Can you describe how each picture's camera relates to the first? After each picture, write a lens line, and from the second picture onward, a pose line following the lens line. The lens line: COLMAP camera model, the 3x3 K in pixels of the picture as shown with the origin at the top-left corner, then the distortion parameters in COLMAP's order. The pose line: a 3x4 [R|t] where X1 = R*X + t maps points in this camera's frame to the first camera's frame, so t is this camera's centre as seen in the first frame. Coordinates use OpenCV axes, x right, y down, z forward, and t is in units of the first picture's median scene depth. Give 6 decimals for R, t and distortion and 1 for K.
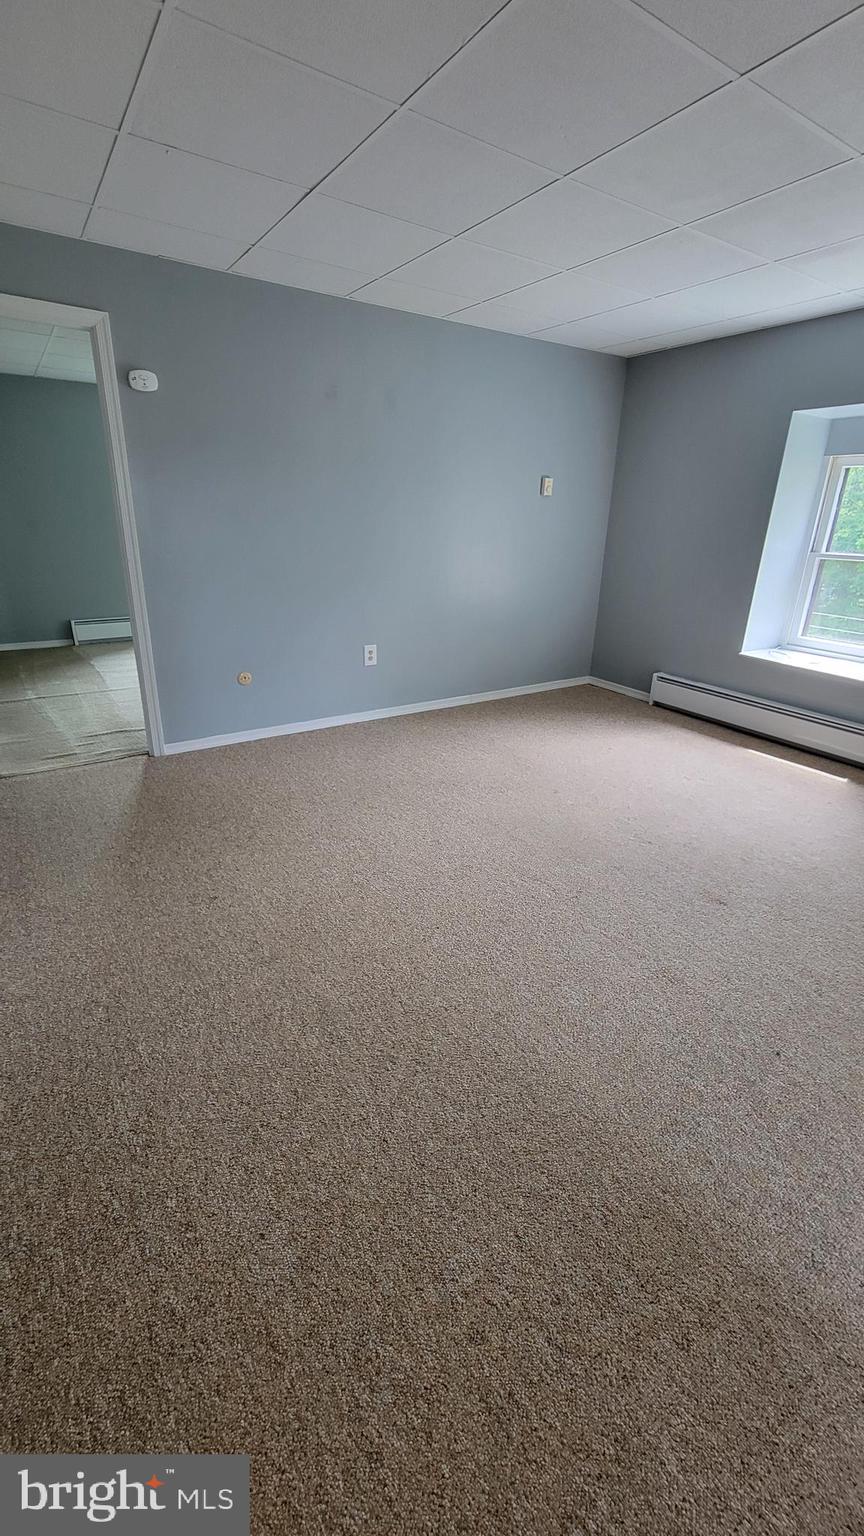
lens RADIAL K [[624.4, 0, 427.9], [0, 624.4, 751.6], [0, 0, 1]] dist [0.000316, -0.000117]
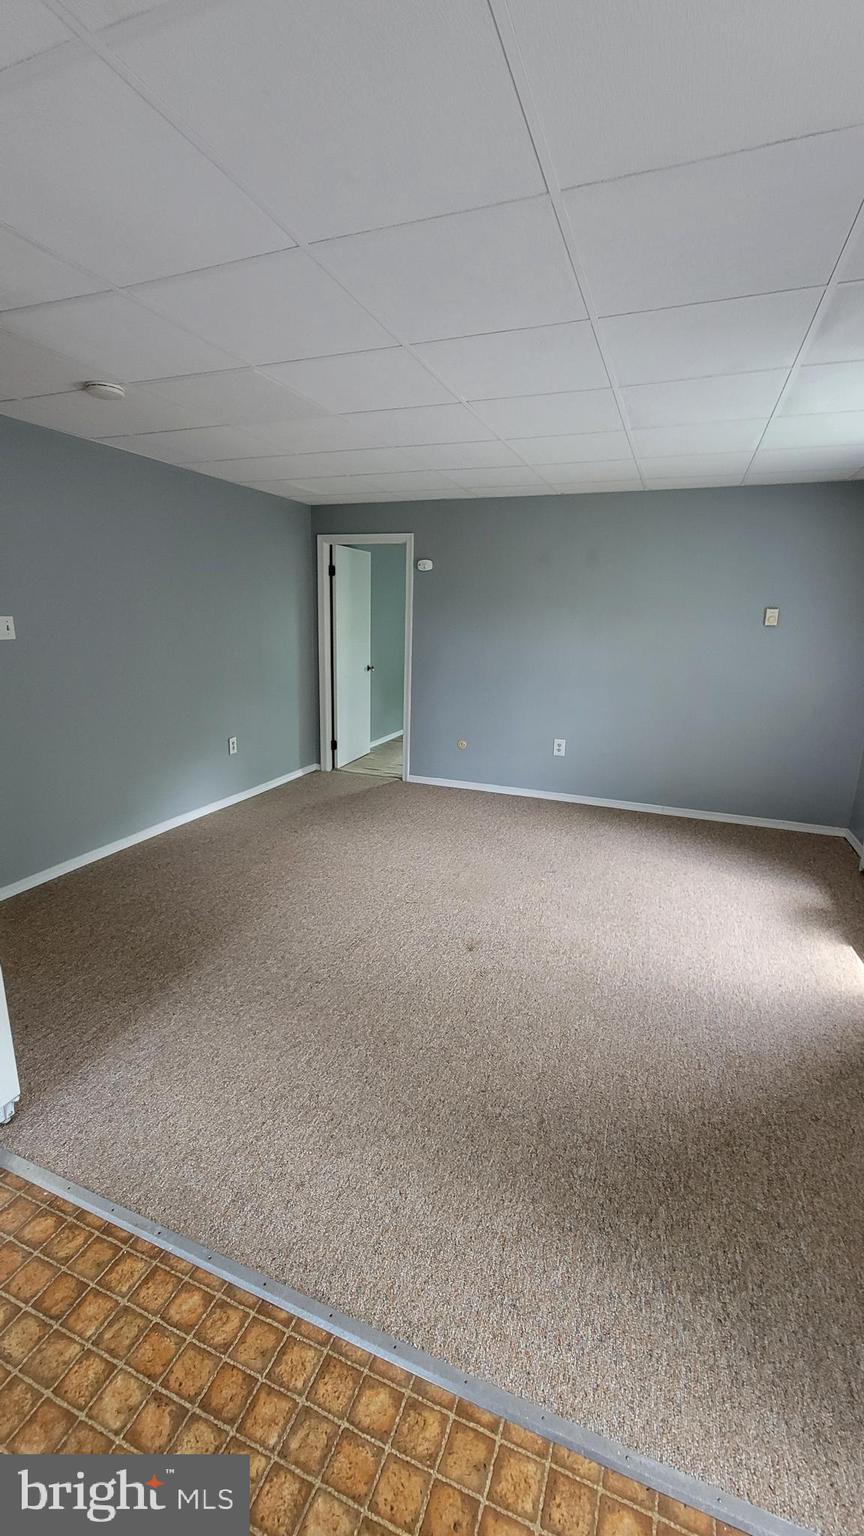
lens RADIAL K [[624.4, 0, 427.9], [0, 624.4, 751.6], [0, 0, 1]] dist [0.000316, -0.000117]
pose [[0.581193, 0.167735, -0.796291, 0.883430], [-0.300008, 0.953766, -0.018062, -0.054242], [0.756445, 0.249391, 0.604644, 0.063308]]
